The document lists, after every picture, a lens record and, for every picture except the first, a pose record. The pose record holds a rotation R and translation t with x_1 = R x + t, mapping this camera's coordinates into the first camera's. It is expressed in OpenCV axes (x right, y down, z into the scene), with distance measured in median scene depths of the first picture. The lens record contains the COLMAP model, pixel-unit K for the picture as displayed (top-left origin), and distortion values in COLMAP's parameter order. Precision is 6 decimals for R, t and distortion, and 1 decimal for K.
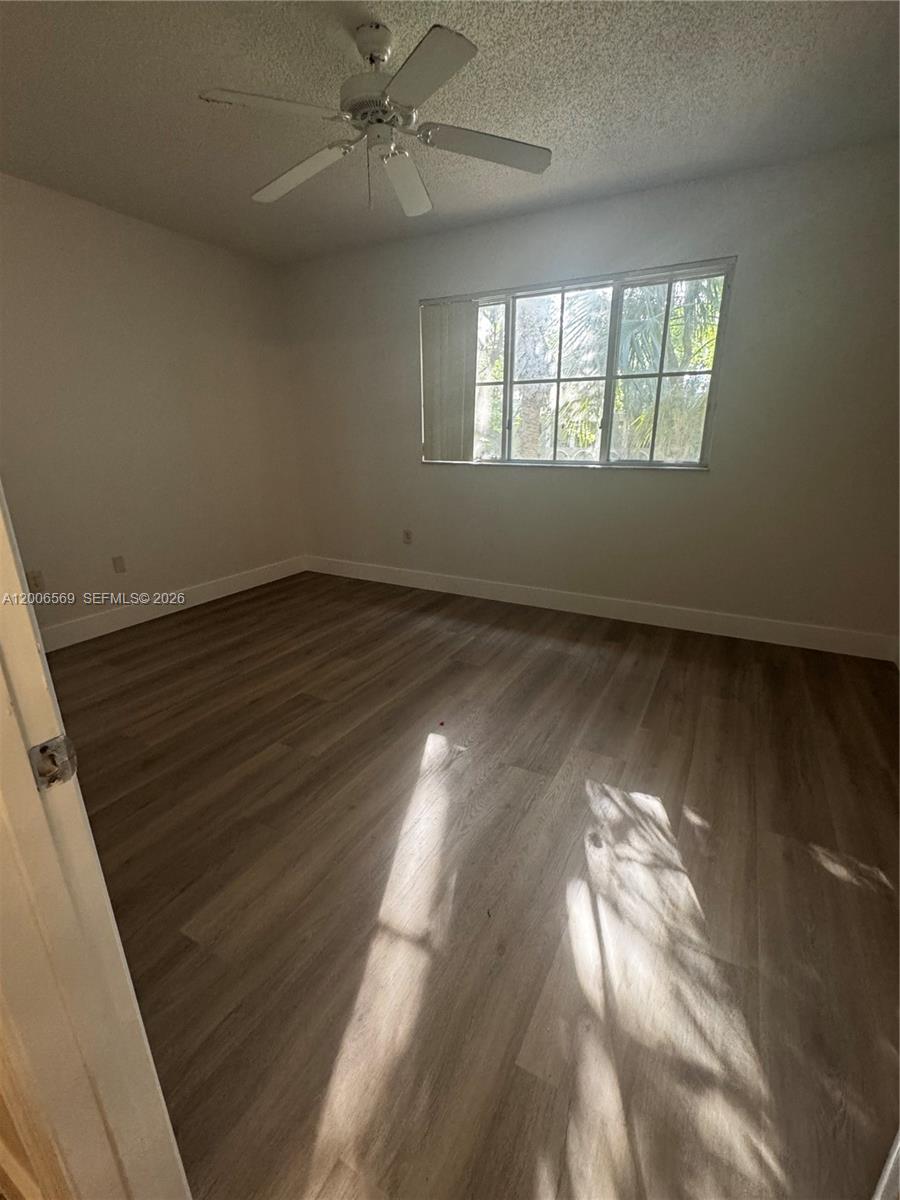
lens RADIAL K [[522.3, 0, 450.0], [0, 522.3, 600.0], [0, 0, 1]] dist [-0.002441, -0.000568]
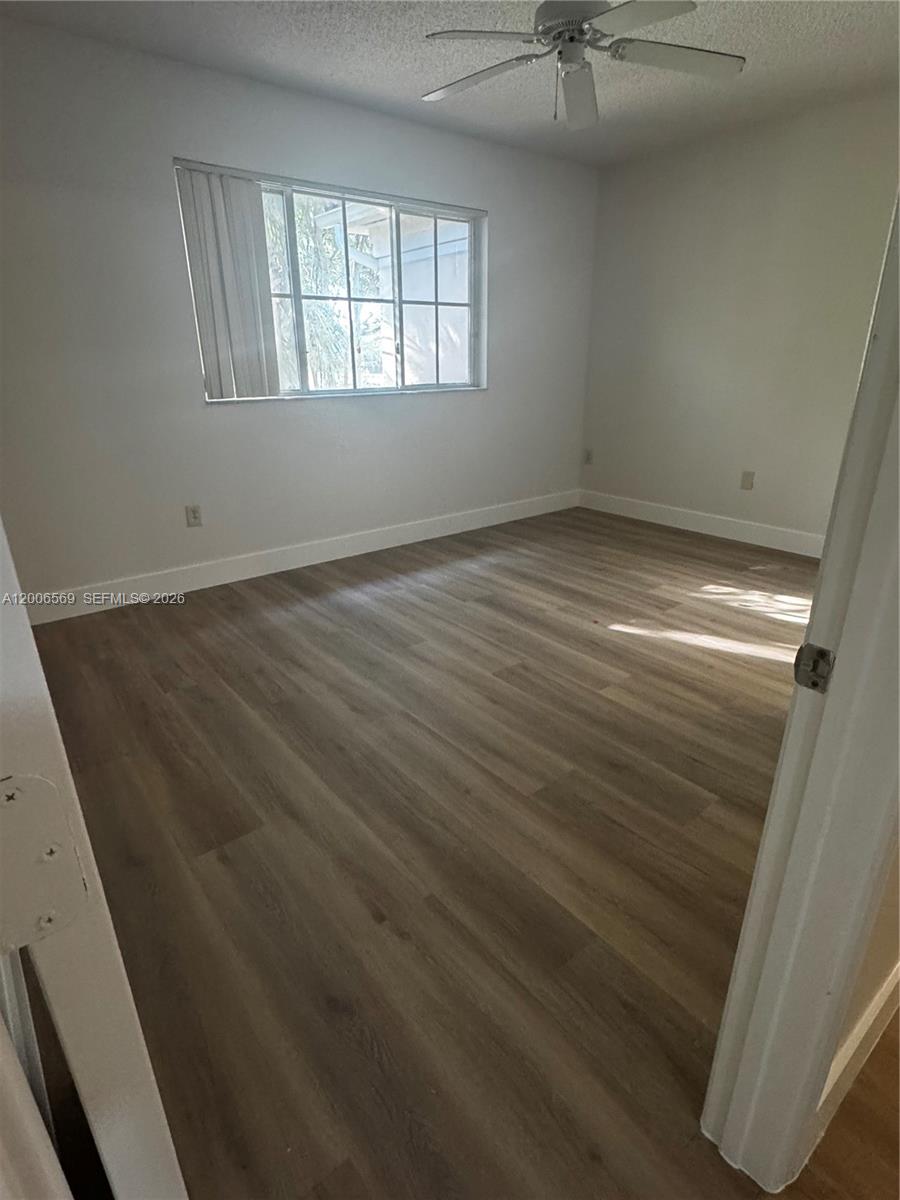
lens RADIAL K [[639.7, 0, 450.0], [0, 639.7, 600.0], [0, 0, 1]] dist [-0.003335, -0.000863]
pose [[0.379702, -0.330735, 0.863968, -0.913359], [0.288327, 0.929701, 0.229182, -0.146921], [-0.879030, 0.162084, 0.448369, 0.460782]]
